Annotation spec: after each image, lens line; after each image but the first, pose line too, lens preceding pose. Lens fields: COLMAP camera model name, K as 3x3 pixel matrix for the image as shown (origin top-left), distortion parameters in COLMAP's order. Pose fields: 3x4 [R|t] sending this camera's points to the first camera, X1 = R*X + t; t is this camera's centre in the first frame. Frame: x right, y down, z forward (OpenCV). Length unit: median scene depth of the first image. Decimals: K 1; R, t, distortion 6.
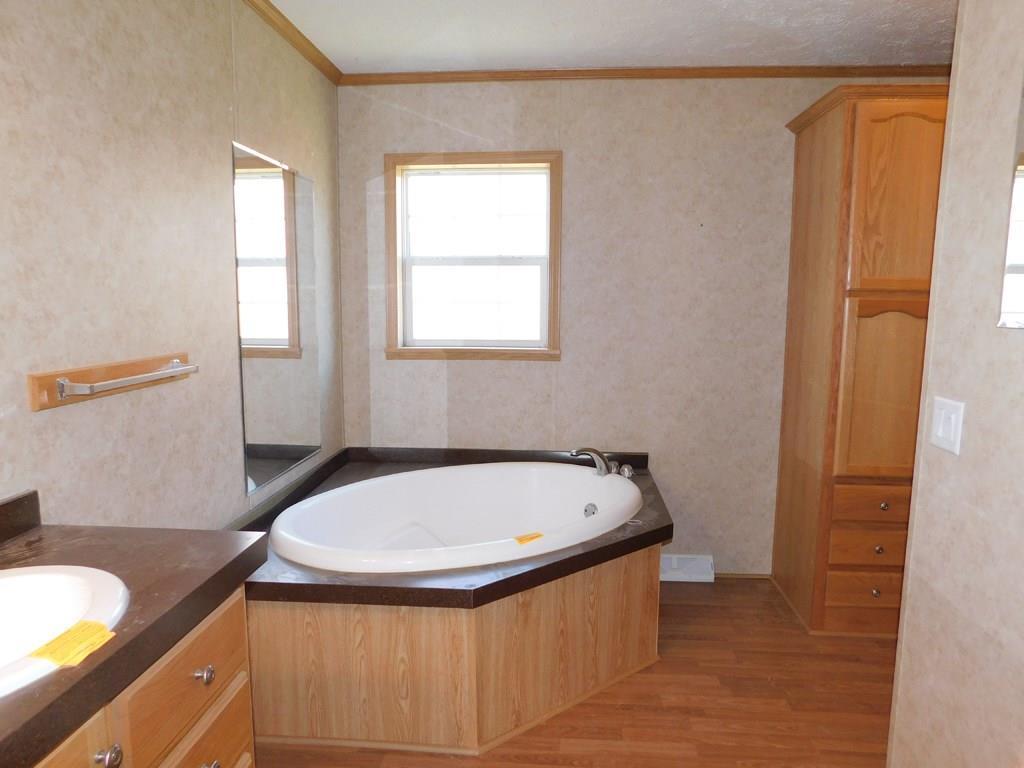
lens RADIAL K [[714.6, 0, 511.8], [0, 714.6, 384.3], [0, 0, 1]] dist [0.001182, 0.005292]
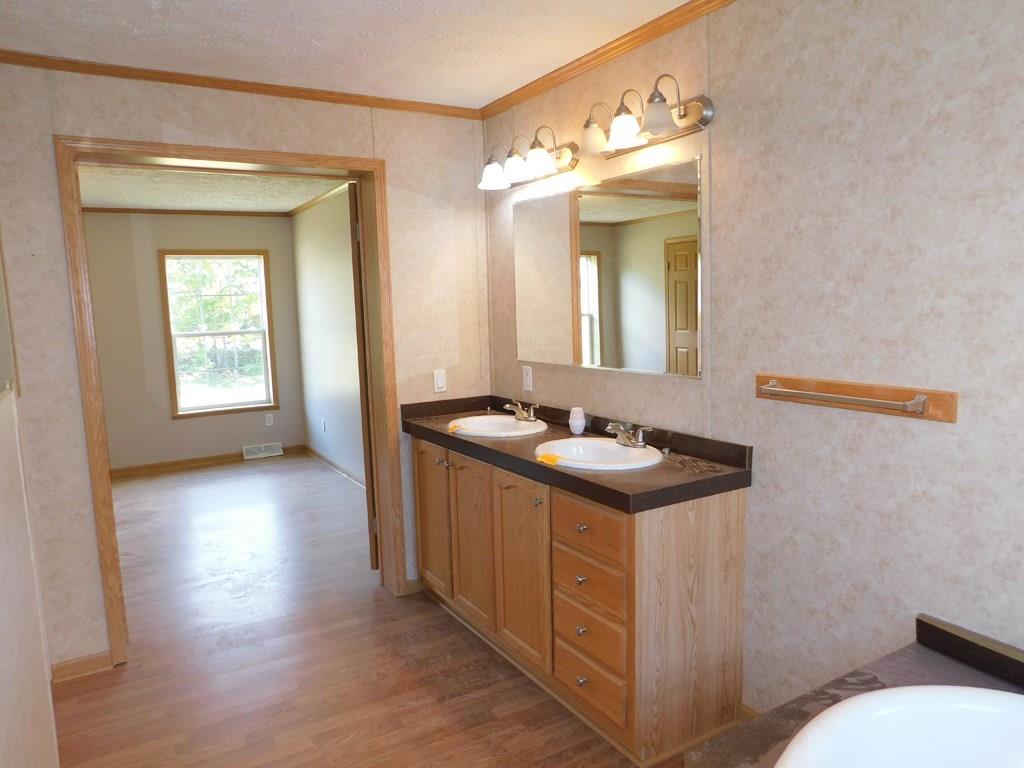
lens RADIAL K [[714.6, 0, 512.0], [0, 714.6, 384.4], [0, 0, 1]] dist [0.001182, 0.005292]
pose [[-0.818385, 0.081398, -0.568876, 0.585227], [-0.051210, 0.975650, 0.213273, -0.270407], [0.572384, 0.203672, -0.794289, 1.796240]]
